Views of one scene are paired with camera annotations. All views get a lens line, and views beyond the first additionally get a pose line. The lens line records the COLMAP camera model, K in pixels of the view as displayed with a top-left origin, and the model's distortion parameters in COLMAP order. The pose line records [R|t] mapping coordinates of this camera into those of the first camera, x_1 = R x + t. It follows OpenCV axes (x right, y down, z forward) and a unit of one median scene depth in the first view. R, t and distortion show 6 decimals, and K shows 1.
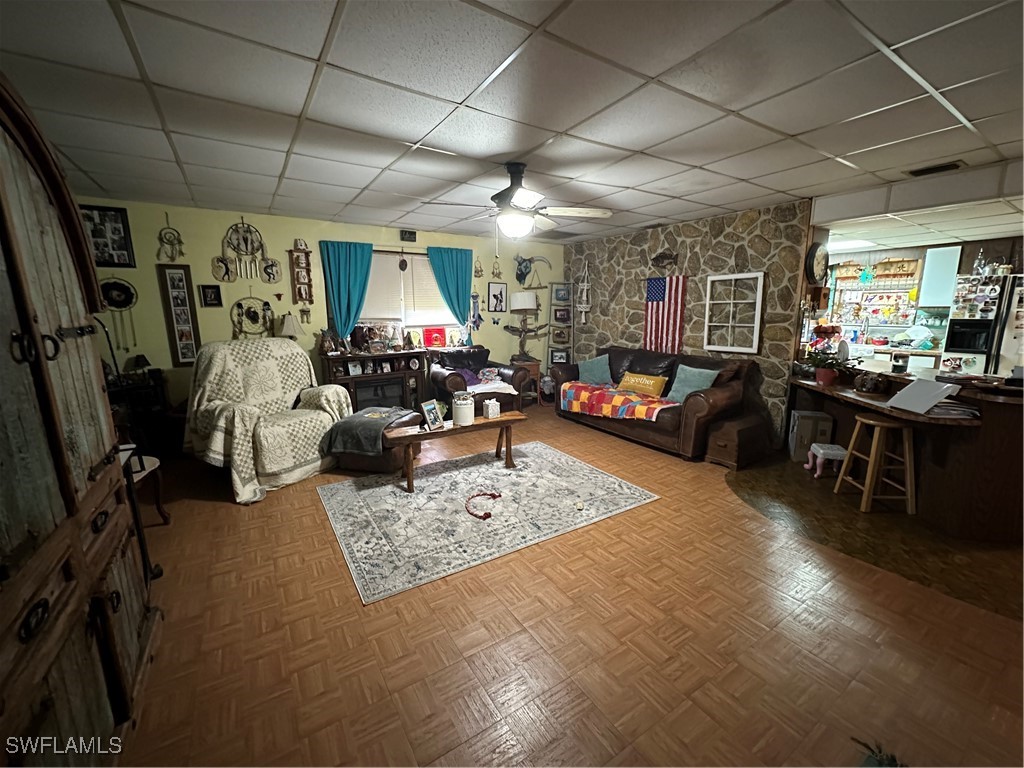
lens RADIAL K [[418.5, 0, 511.3], [0, 418.5, 384.6], [0, 0, 1]] dist [-0.001113, 0.000077]
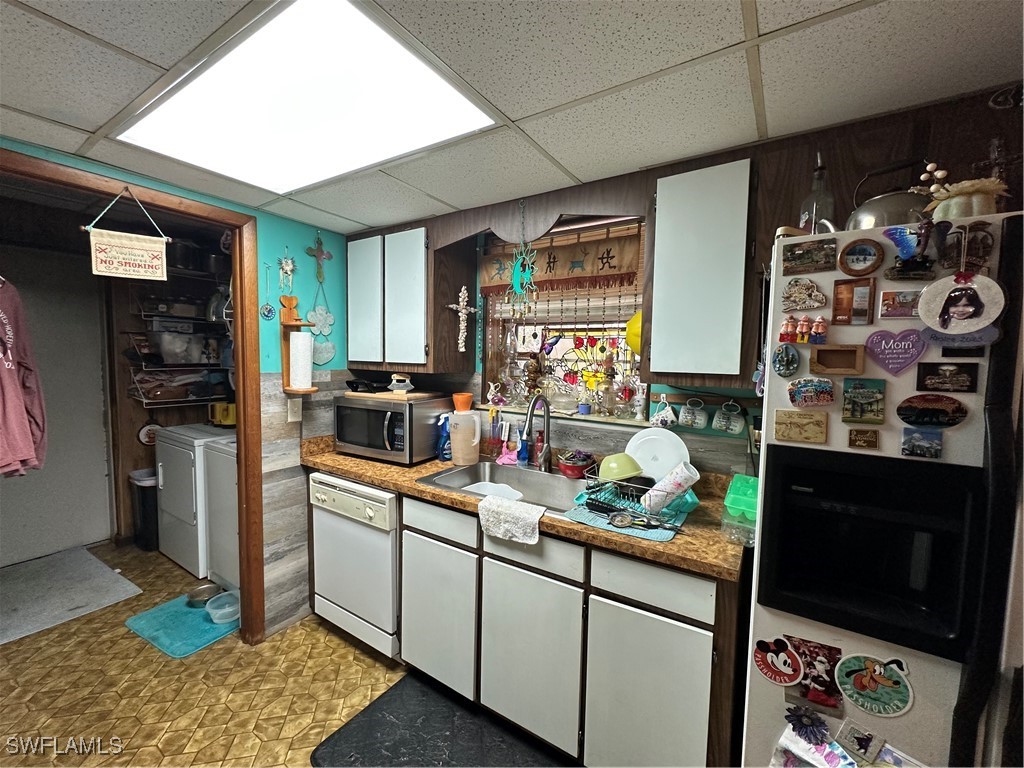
lens RADIAL K [[418.5, 0, 515.6], [0, 418.5, 383.7], [0, 0, 1]] dist [-0.001113, 0.000077]
pose [[0.908225, -0.007057, 0.418423, 0.845106], [0.051644, 0.994105, -0.095330, -0.171698], [-0.415283, 0.108190, 0.903236, 0.855984]]
